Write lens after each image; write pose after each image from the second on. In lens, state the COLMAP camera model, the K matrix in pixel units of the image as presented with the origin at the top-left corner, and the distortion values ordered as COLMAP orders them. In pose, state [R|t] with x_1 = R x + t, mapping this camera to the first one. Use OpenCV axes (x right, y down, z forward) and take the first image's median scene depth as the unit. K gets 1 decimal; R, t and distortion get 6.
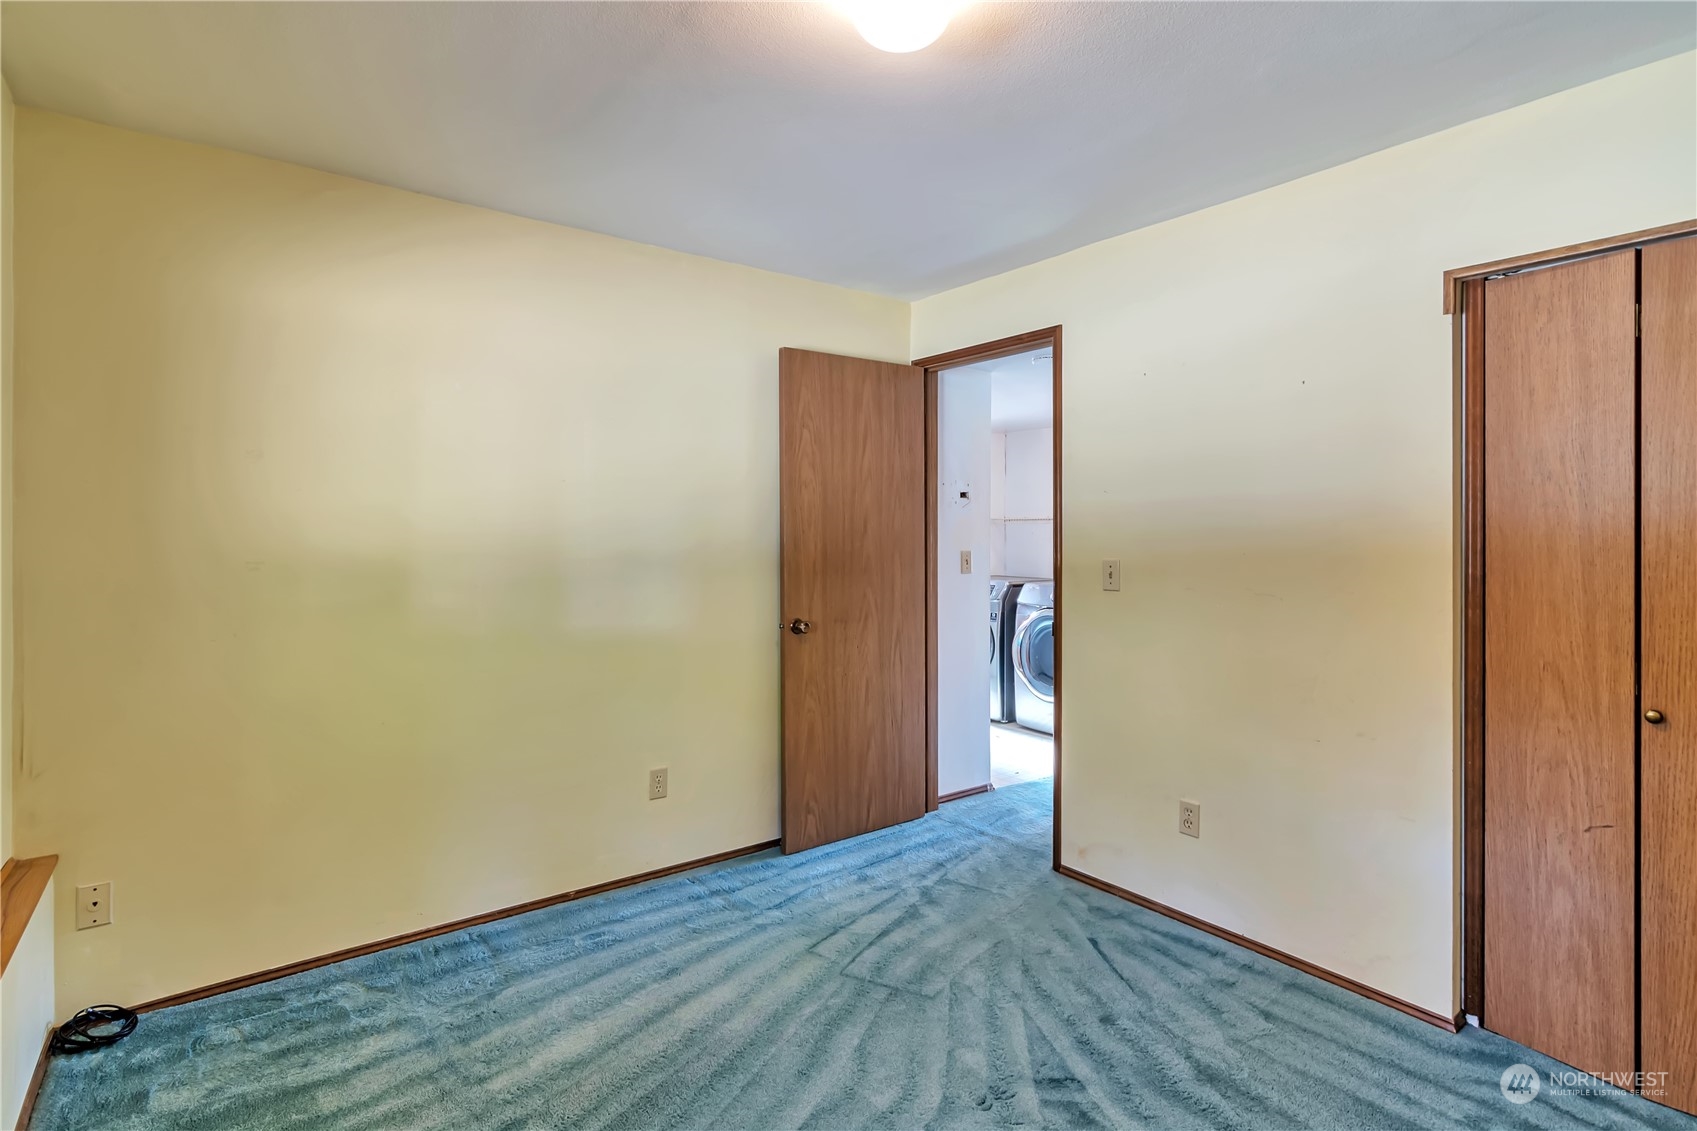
lens RADIAL K [[848.5, 0, 845.3], [0, 848.5, 532.7], [0, 0, 1]] dist [0.000039, -0.000160]
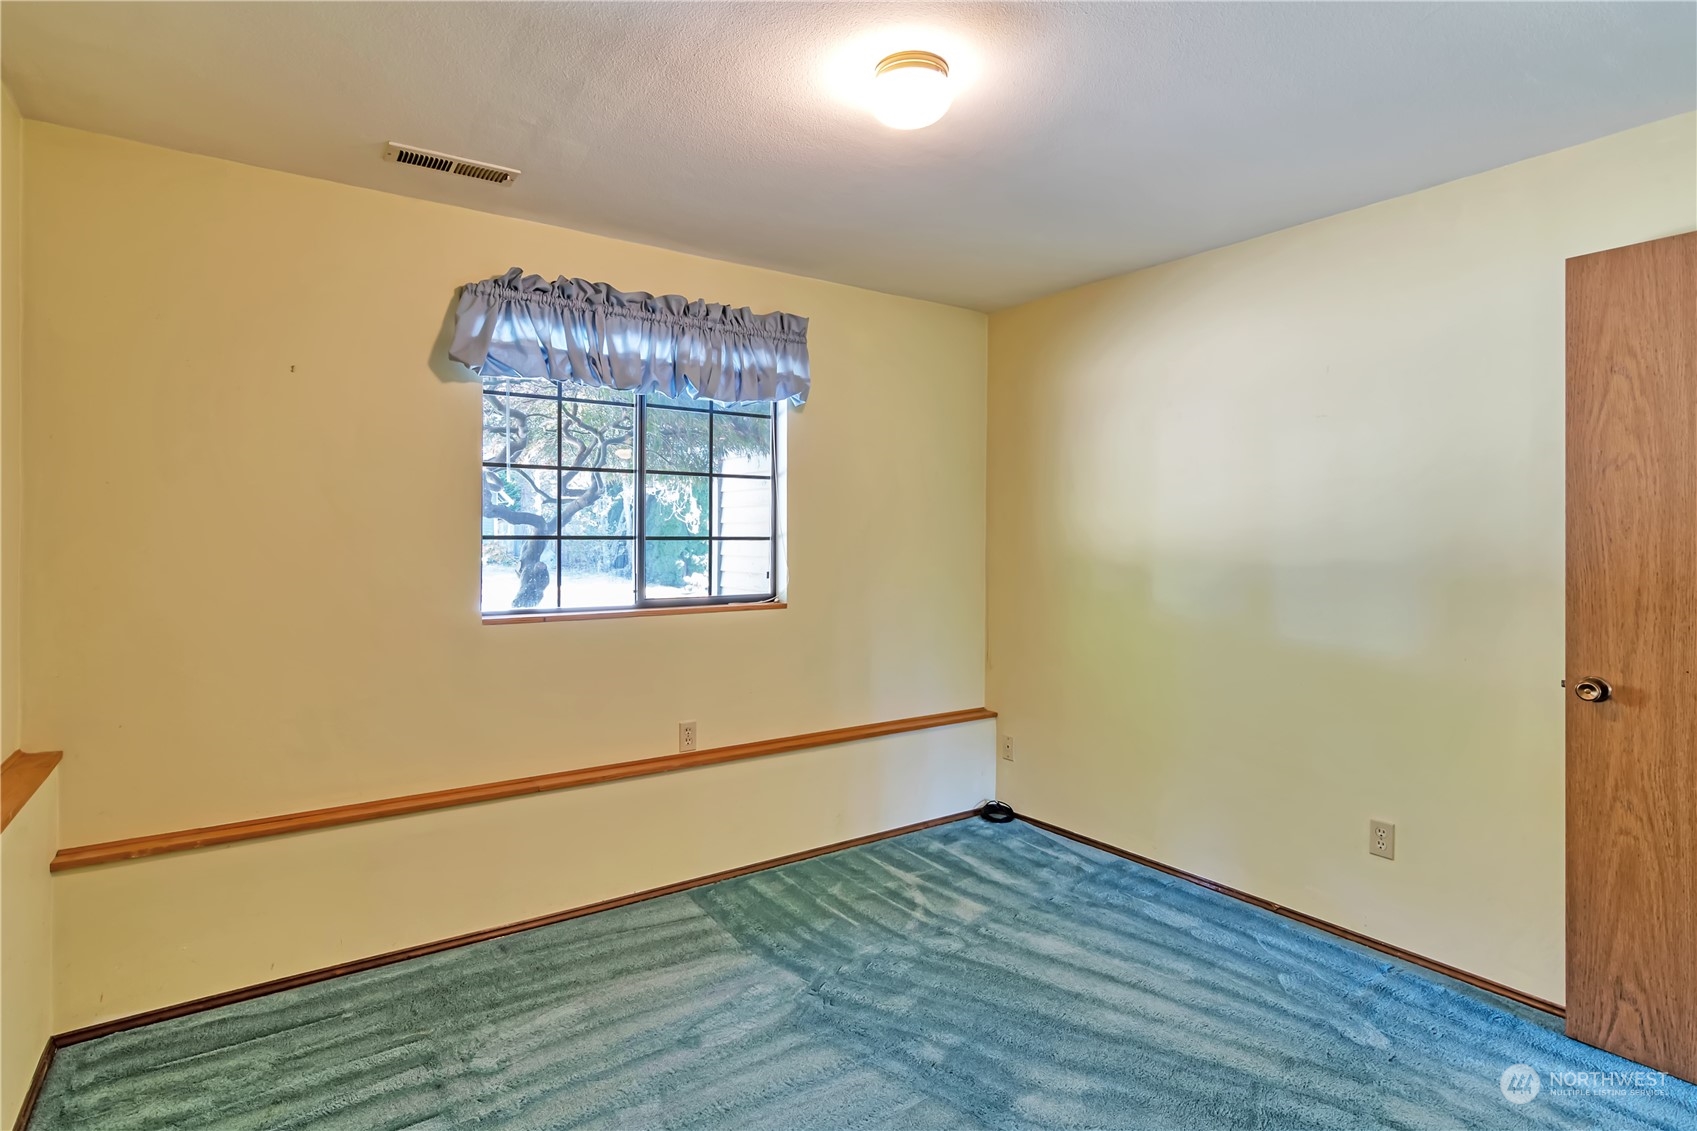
lens RADIAL K [[848.5, 0, 845.3], [0, 848.5, 532.7], [0, 0, 1]] dist [0.000039, -0.000160]
pose [[-0.034800, -0.007734, -0.999364, 0.654012], [-0.000543, 0.999970, -0.007720, -0.001854], [0.999394, 0.000274, -0.034803, 0.507563]]
